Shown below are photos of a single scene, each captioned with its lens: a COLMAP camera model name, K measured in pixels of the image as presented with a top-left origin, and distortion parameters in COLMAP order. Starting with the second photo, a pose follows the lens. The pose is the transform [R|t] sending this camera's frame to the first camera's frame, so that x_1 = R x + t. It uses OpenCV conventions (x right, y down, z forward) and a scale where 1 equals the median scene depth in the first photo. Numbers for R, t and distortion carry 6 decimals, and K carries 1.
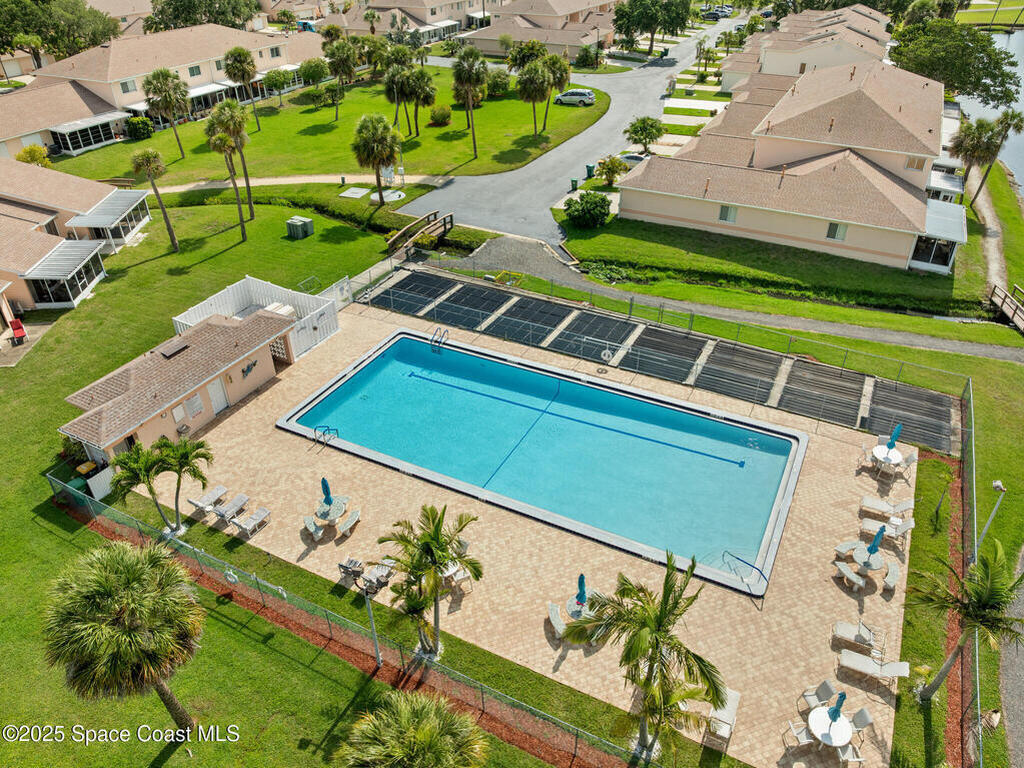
lens RADIAL K [[724.5, 0, 512.0], [0, 724.5, 384.0], [0, 0, 1]] dist [-0.053188, 0.037831]
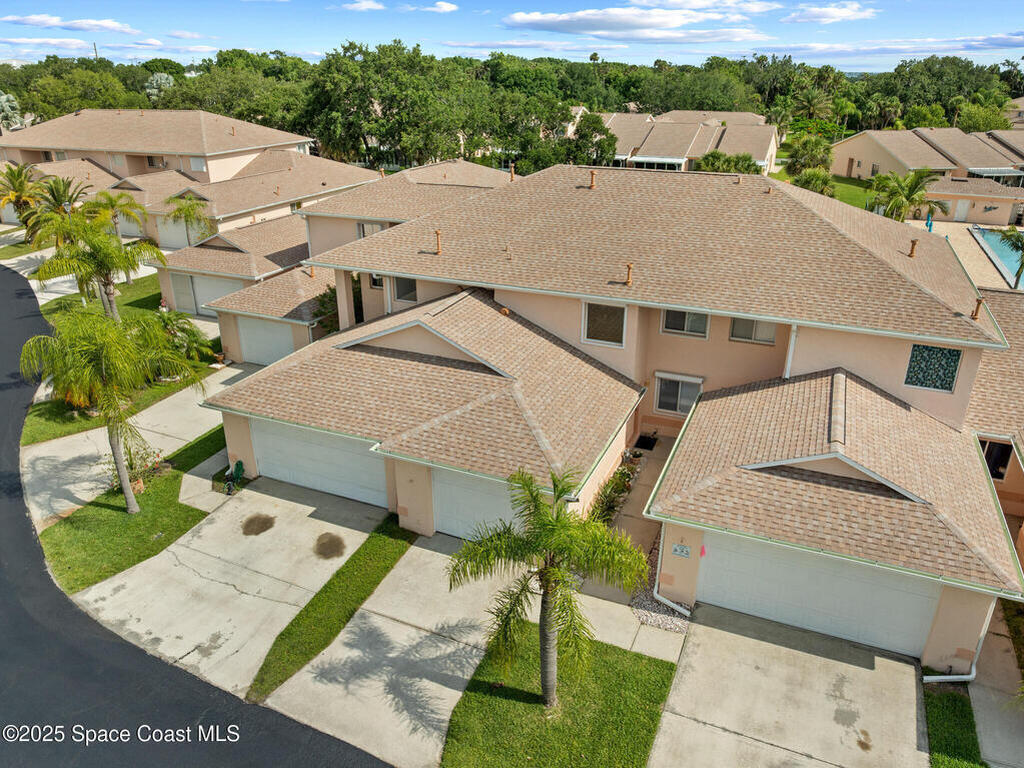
lens RADIAL K [[724.5, 0, 512.0], [0, 724.5, 384.0], [0, 0, 1]] dist [-0.053188, 0.037831]
pose [[0.064870, 0.402202, -0.913250, 1.180808], [-0.559859, 0.772242, 0.300333, 0.394290], [0.826044, 0.491809, 0.275271, -0.206947]]
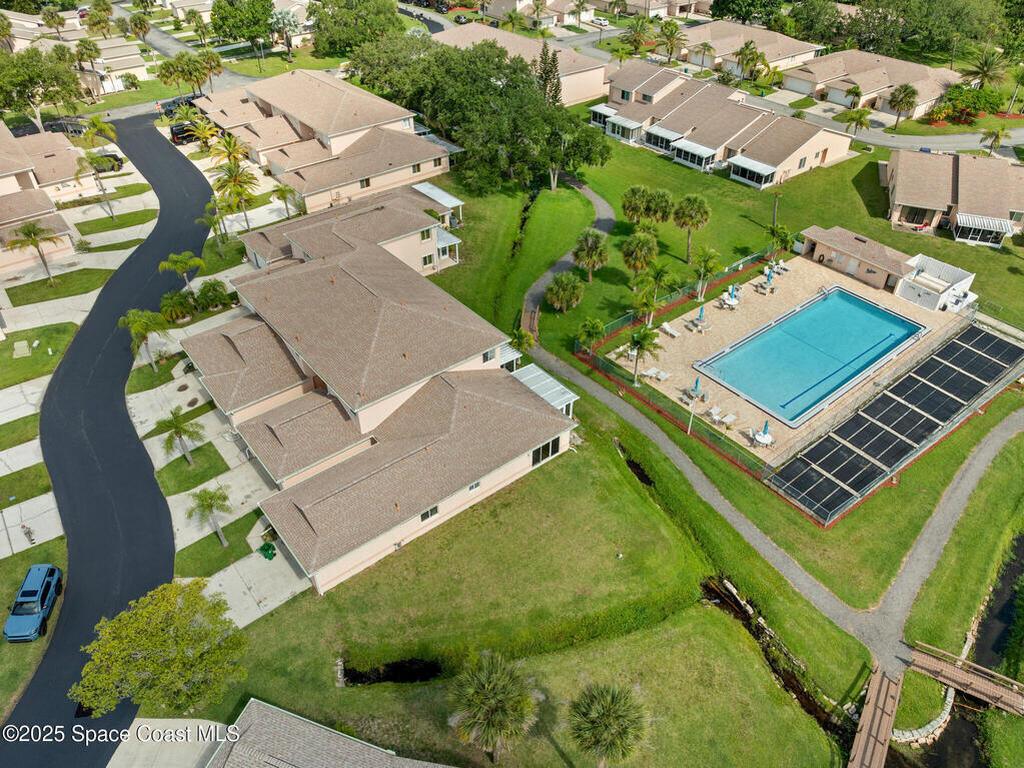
lens RADIAL K [[724.5, 0, 512.0], [0, 724.5, 384.0], [0, 0, 1]] dist [-0.053188, 0.037831]
pose [[-0.414472, 0.568993, -0.710253, 1.530655], [-0.503056, 0.507126, 0.699827, -0.697764], [0.758385, 0.647356, 0.076046, 0.243054]]
